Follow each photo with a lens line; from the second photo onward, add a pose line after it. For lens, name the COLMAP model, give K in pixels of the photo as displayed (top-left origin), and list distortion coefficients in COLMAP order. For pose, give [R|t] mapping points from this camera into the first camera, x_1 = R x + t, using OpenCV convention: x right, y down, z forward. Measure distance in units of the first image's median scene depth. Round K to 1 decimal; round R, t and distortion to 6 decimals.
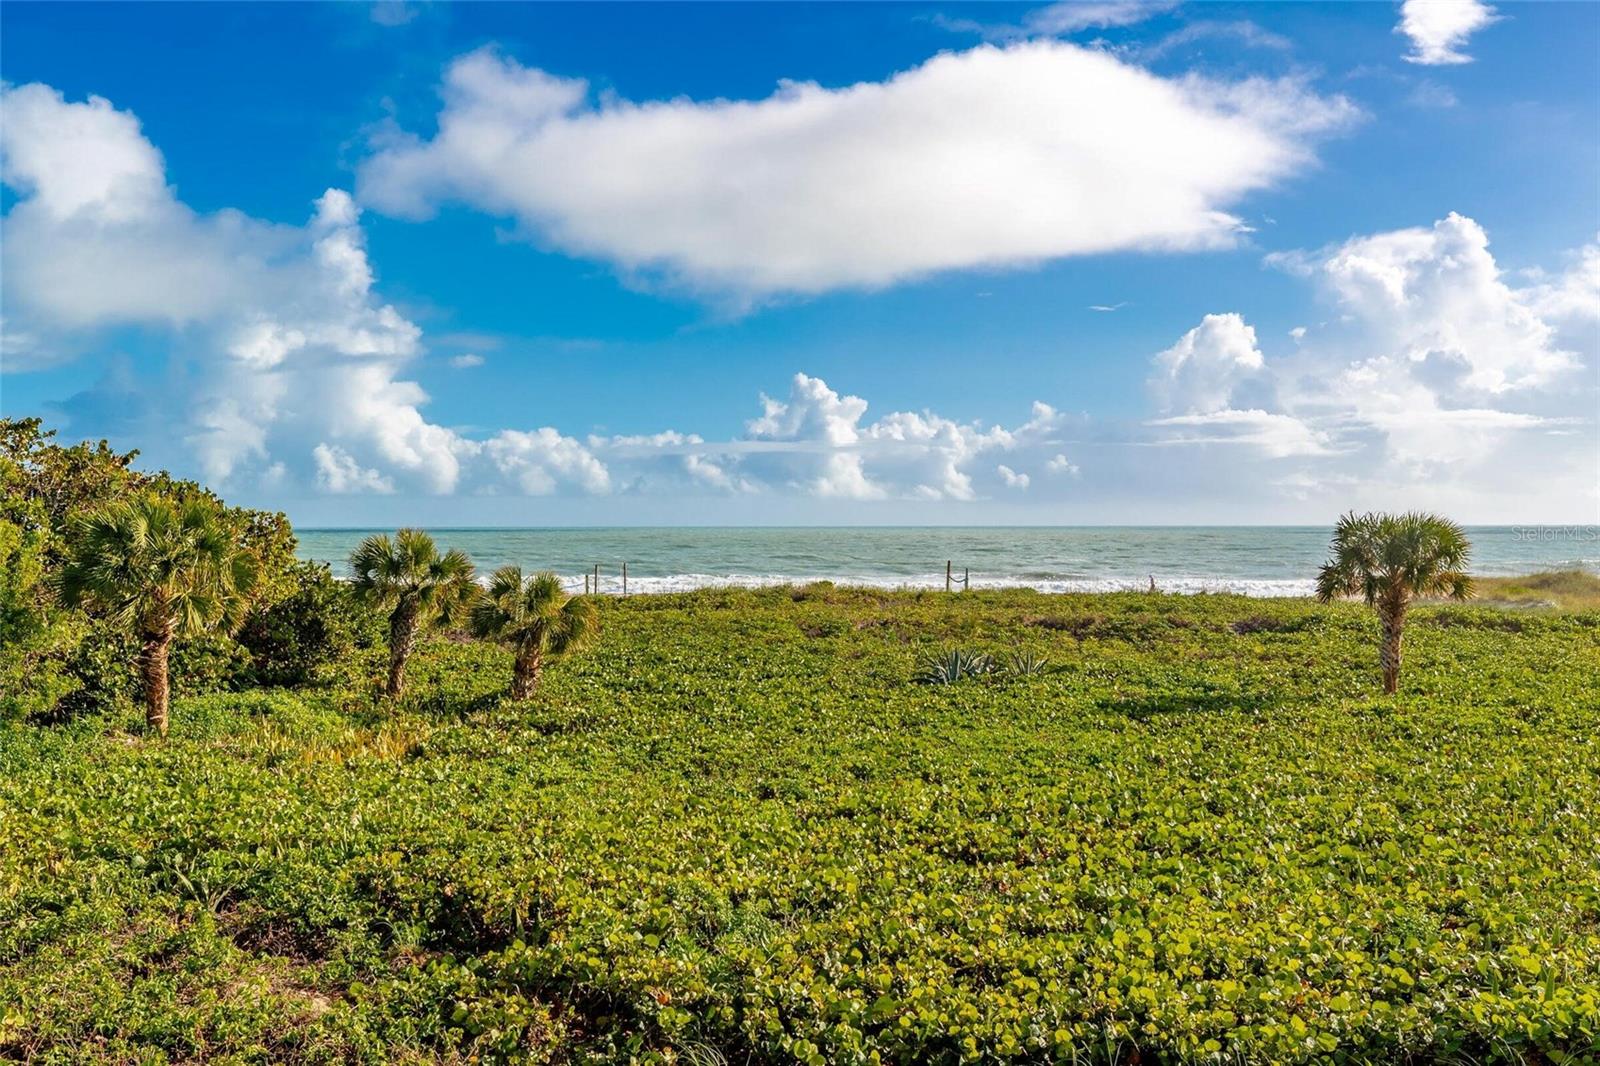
lens RADIAL K [[1628.8, 0, 800.0], [0, 1628.8, 533.0], [0, 0, 1]] dist [-0.001941, 0.011961]
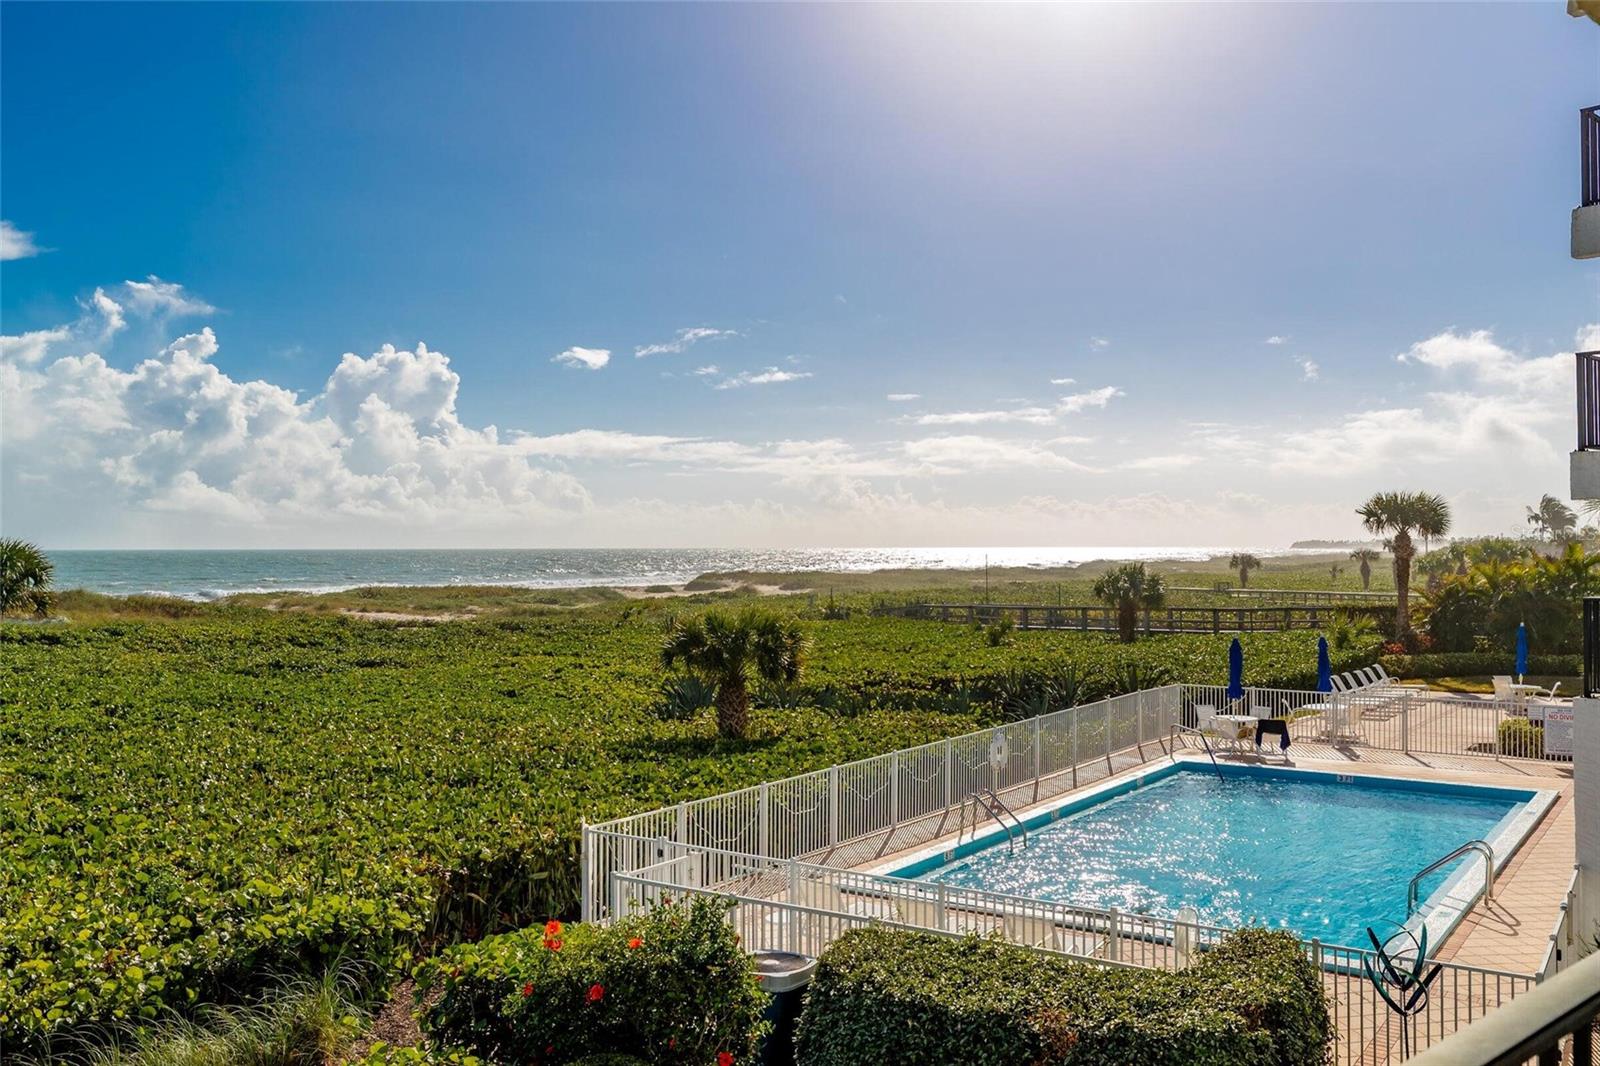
lens RADIAL K [[1438.5, 0, 822.3], [0, 1438.5, 532.8], [0, 0, 1]] dist [-0.003915, 0.013476]
pose [[0.559184, 0.005204, 0.829027, -0.123872], [0.008829, 0.999886, -0.012232, 0.000247], [-0.828996, 0.014160, 0.559075, 0.001766]]
